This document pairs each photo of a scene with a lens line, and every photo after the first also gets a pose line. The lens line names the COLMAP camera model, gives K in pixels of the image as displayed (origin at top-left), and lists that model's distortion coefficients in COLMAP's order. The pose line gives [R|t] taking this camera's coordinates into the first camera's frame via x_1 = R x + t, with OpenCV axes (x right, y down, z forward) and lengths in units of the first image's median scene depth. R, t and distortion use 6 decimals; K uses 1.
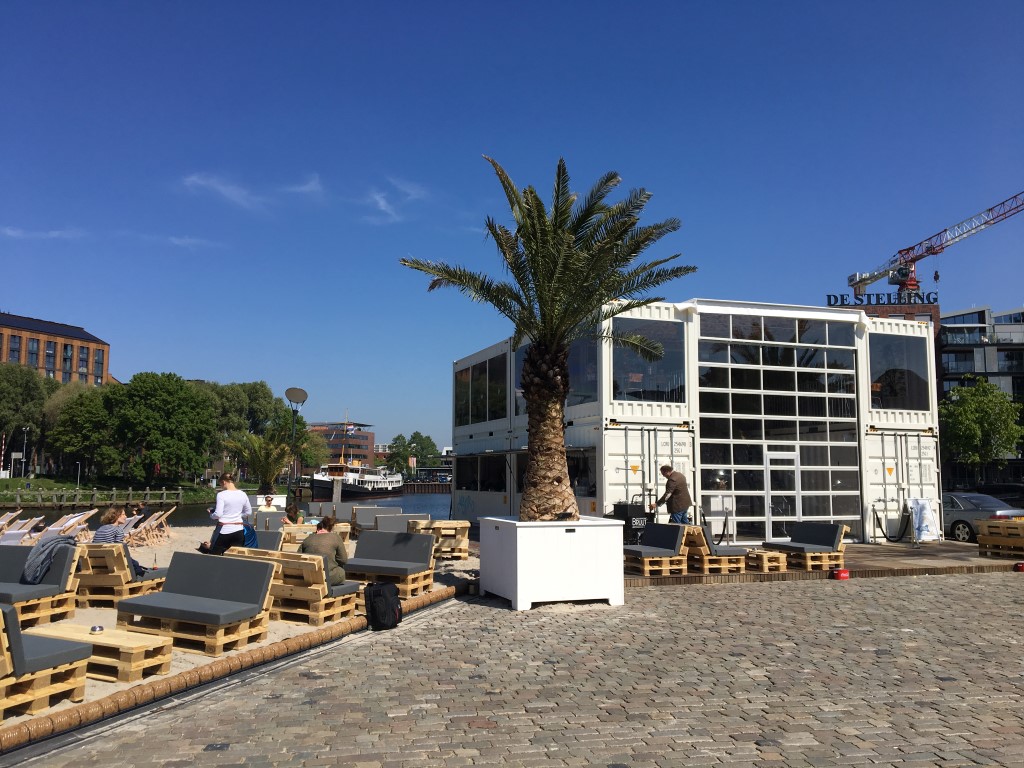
lens RADIAL K [[862.4, 0, 511.4], [0, 862.4, 390.0], [0, 0, 1]] dist [0.070207, -0.048400]
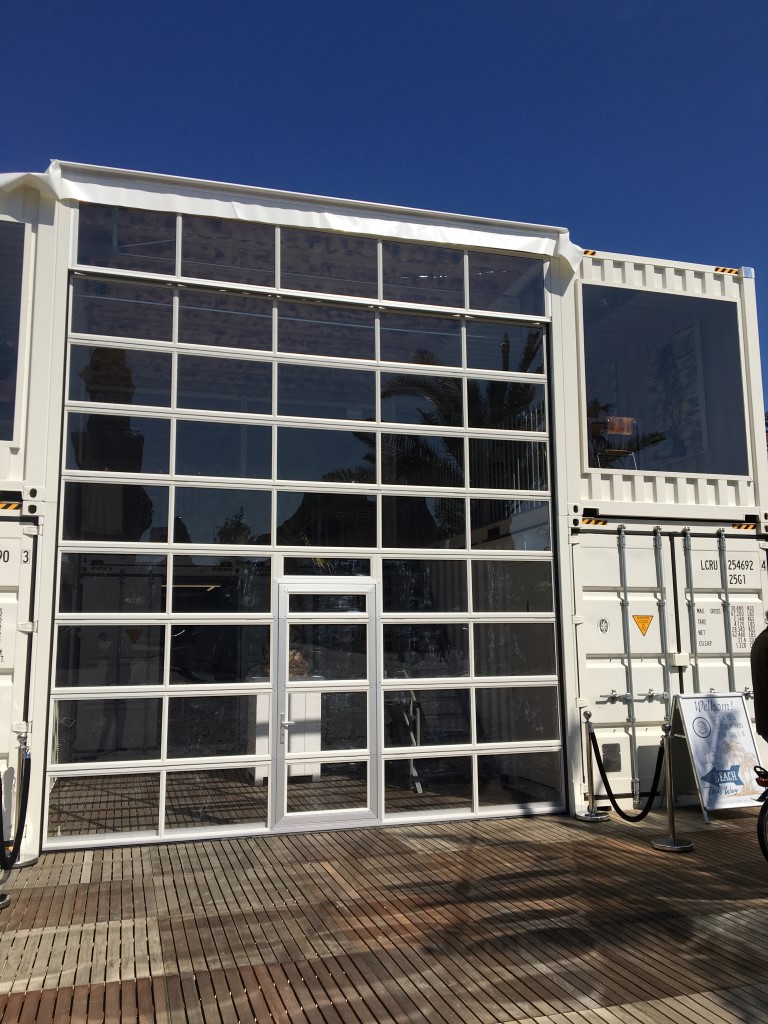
lens RADIAL K [[862.4, 0, 383.8], [0, 862.4, 518.4], [0, 0, 1]] dist [0.070207, -0.048400]
pose [[0.997445, -0.022694, -0.067742, 0.358467], [0.019847, 0.998903, -0.042413, 0.062013], [0.068631, 0.040960, 0.996801, 0.620797]]
